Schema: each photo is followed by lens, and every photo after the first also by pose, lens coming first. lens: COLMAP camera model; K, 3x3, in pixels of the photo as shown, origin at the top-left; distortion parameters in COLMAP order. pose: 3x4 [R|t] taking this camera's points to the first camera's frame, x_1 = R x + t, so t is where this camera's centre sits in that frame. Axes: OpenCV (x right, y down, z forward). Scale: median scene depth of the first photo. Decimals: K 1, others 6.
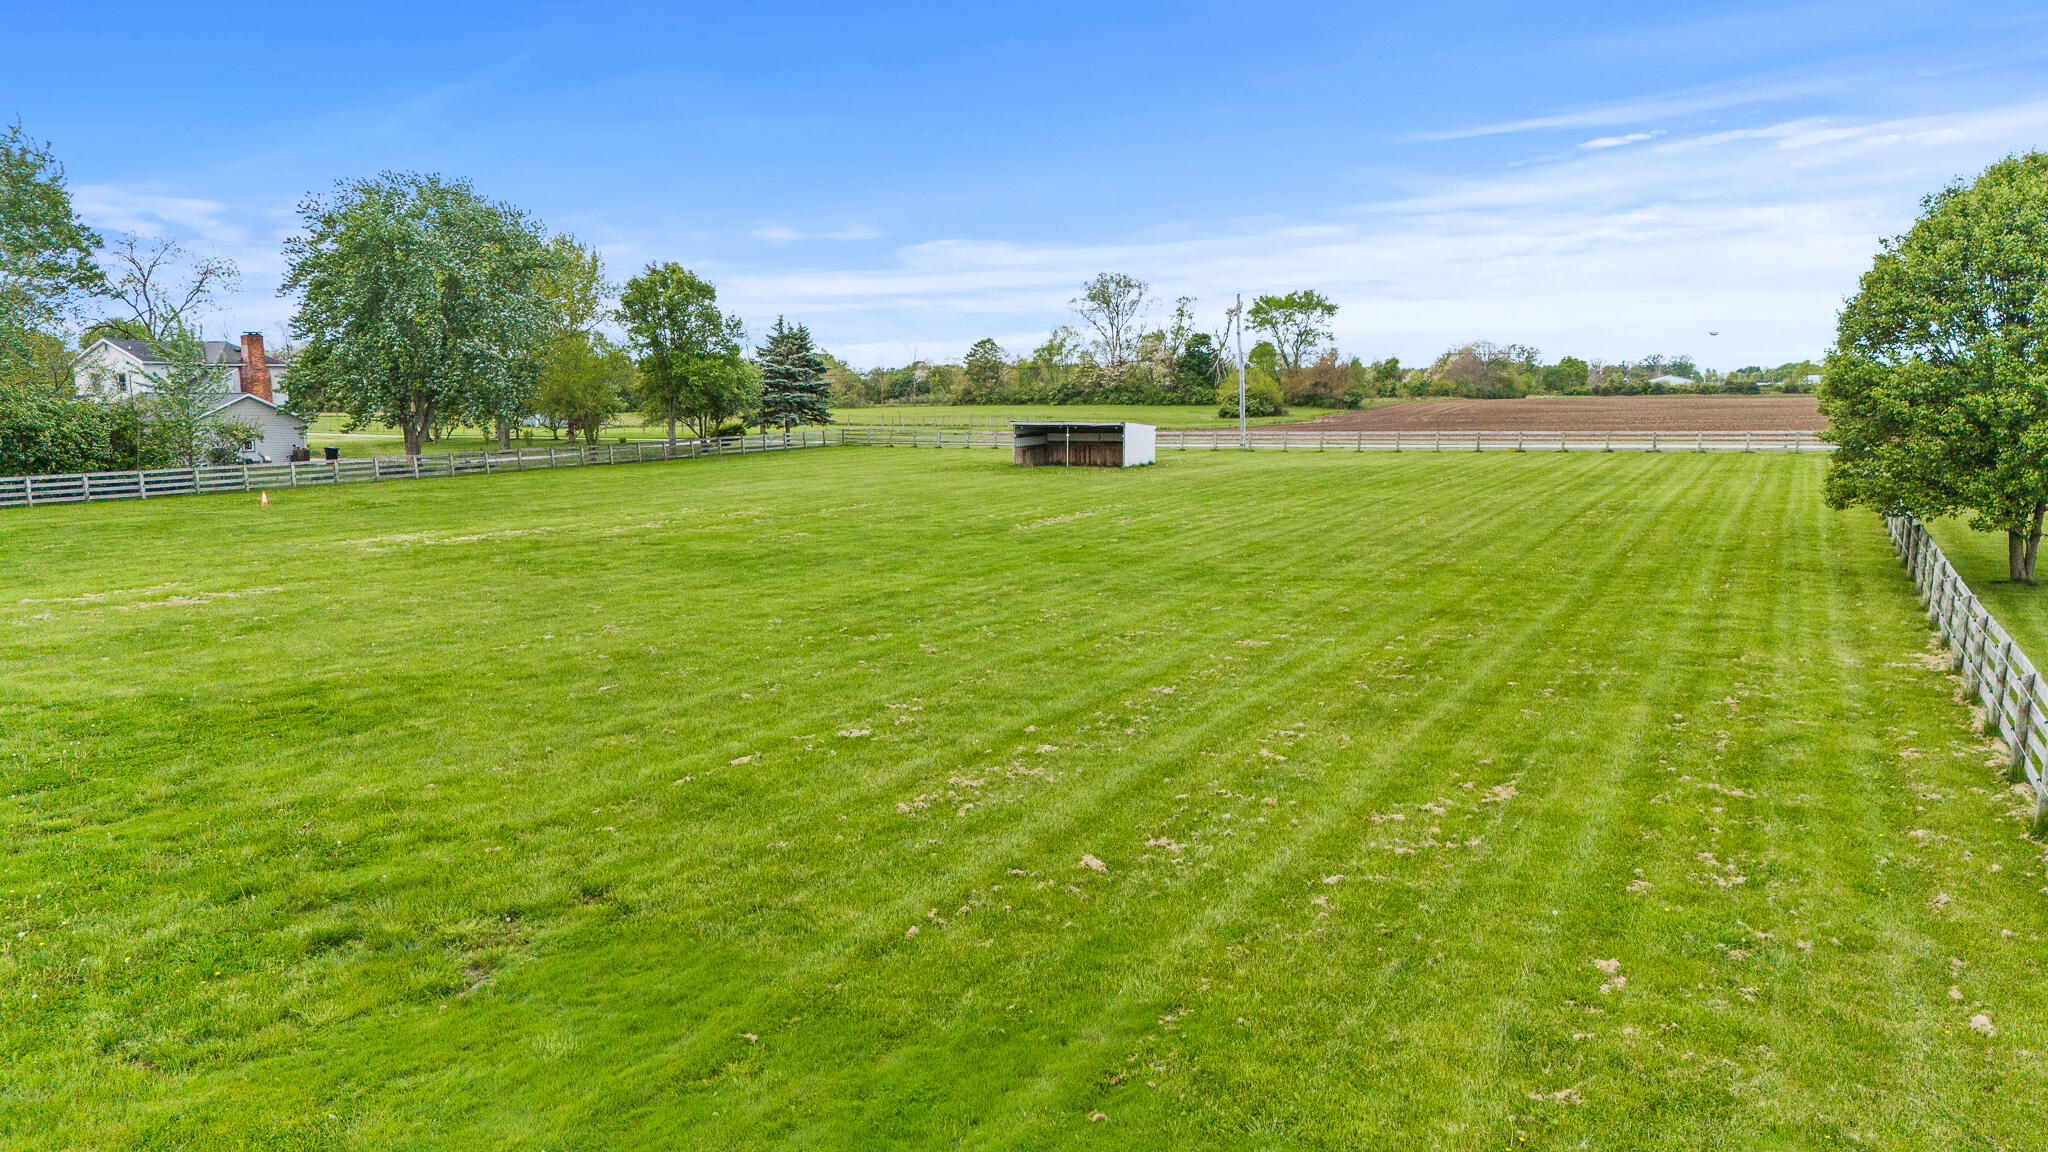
lens RADIAL K [[1500.1, 0, 1024.0], [0, 1500.1, 576.0], [0, 0, 1]] dist [0.091348, -0.098142]
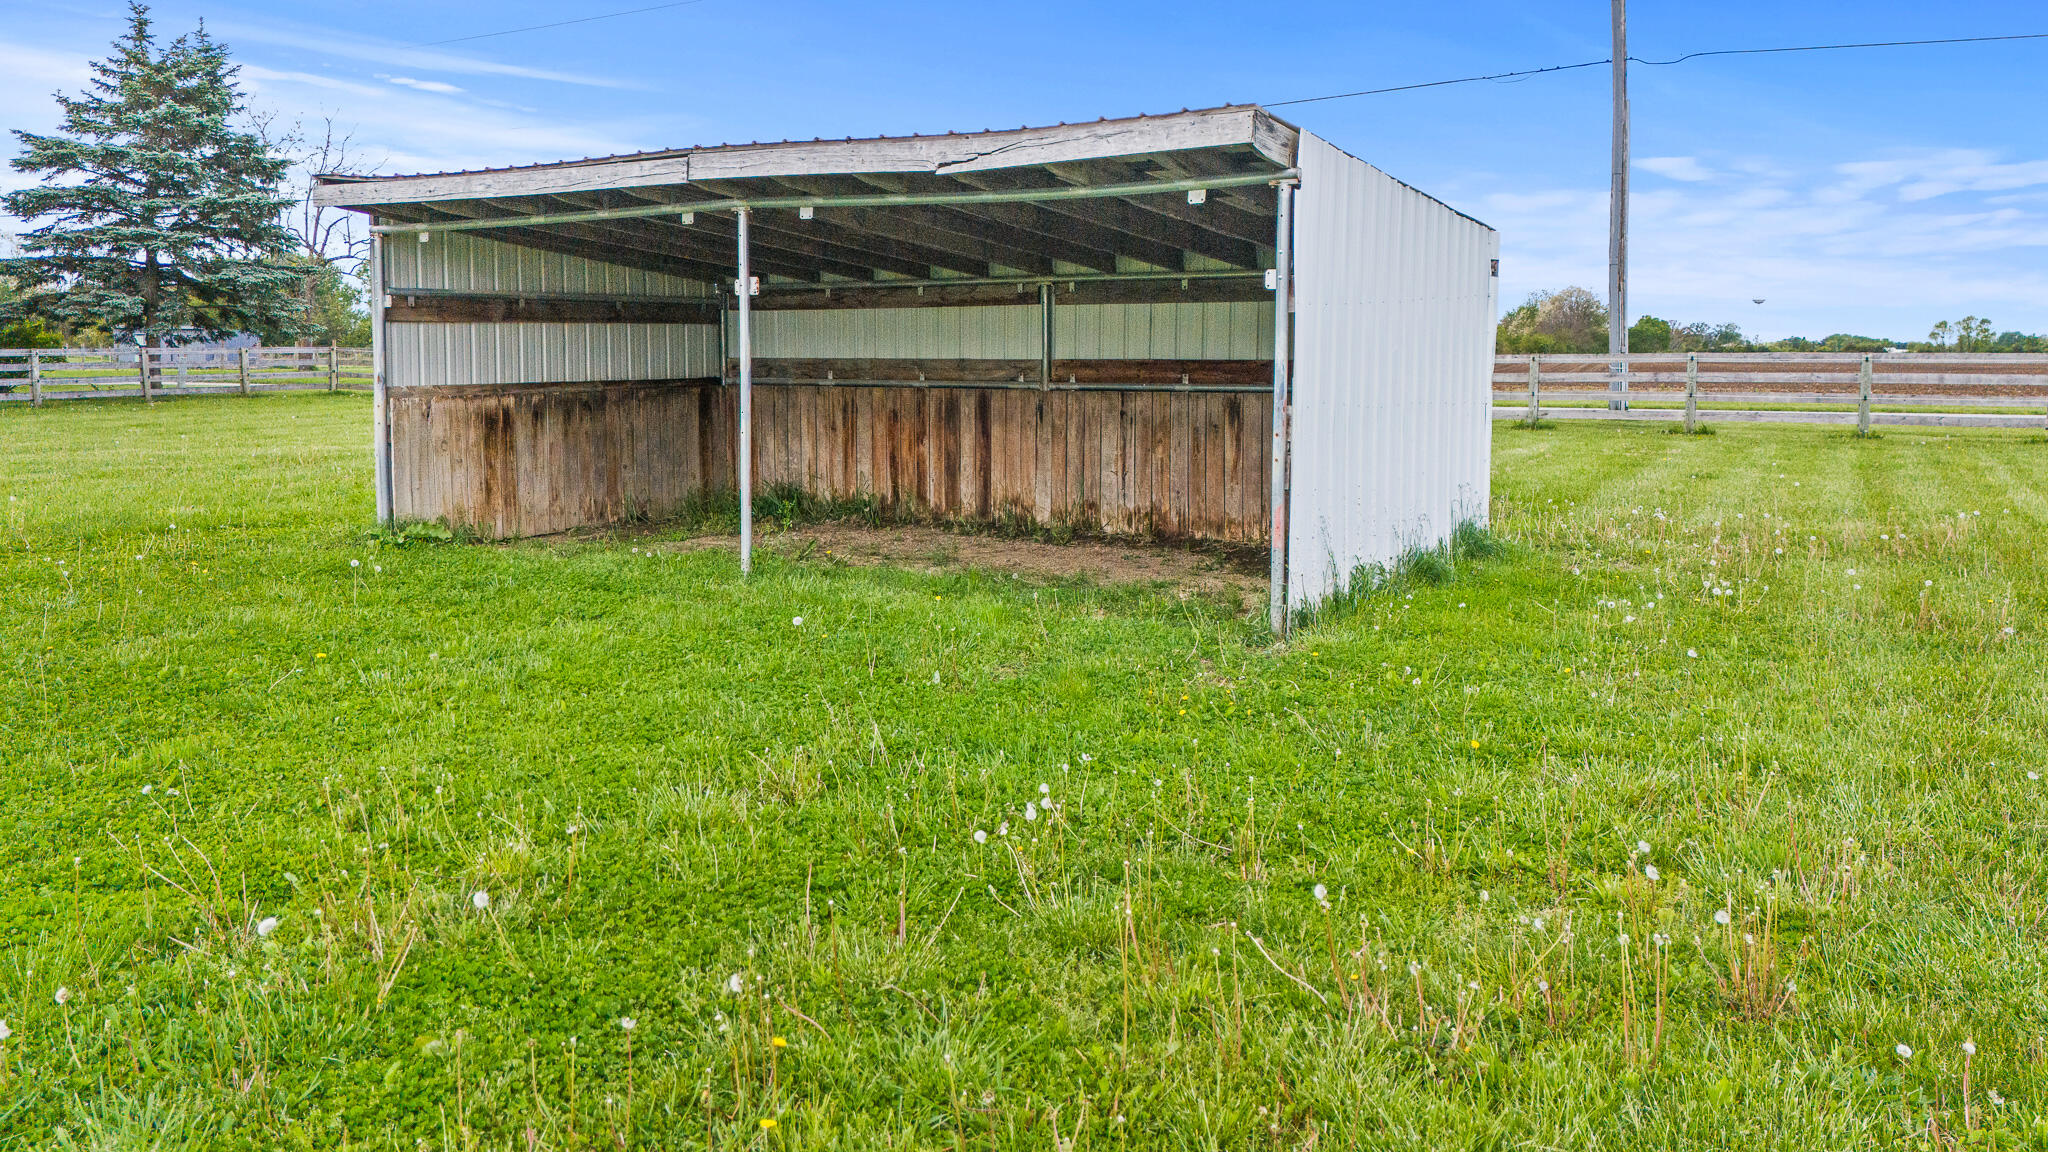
lens RADIAL K [[1500.1, 0, 1024.0], [0, 1500.1, 576.0], [0, 0, 1]] dist [0.091348, -0.098142]
pose [[0.999862, 0.012037, 0.011437, 0.046888], [-0.012258, 0.999735, 0.019465, -0.072804], [-0.011199, -0.019602, 0.999745, 0.860590]]
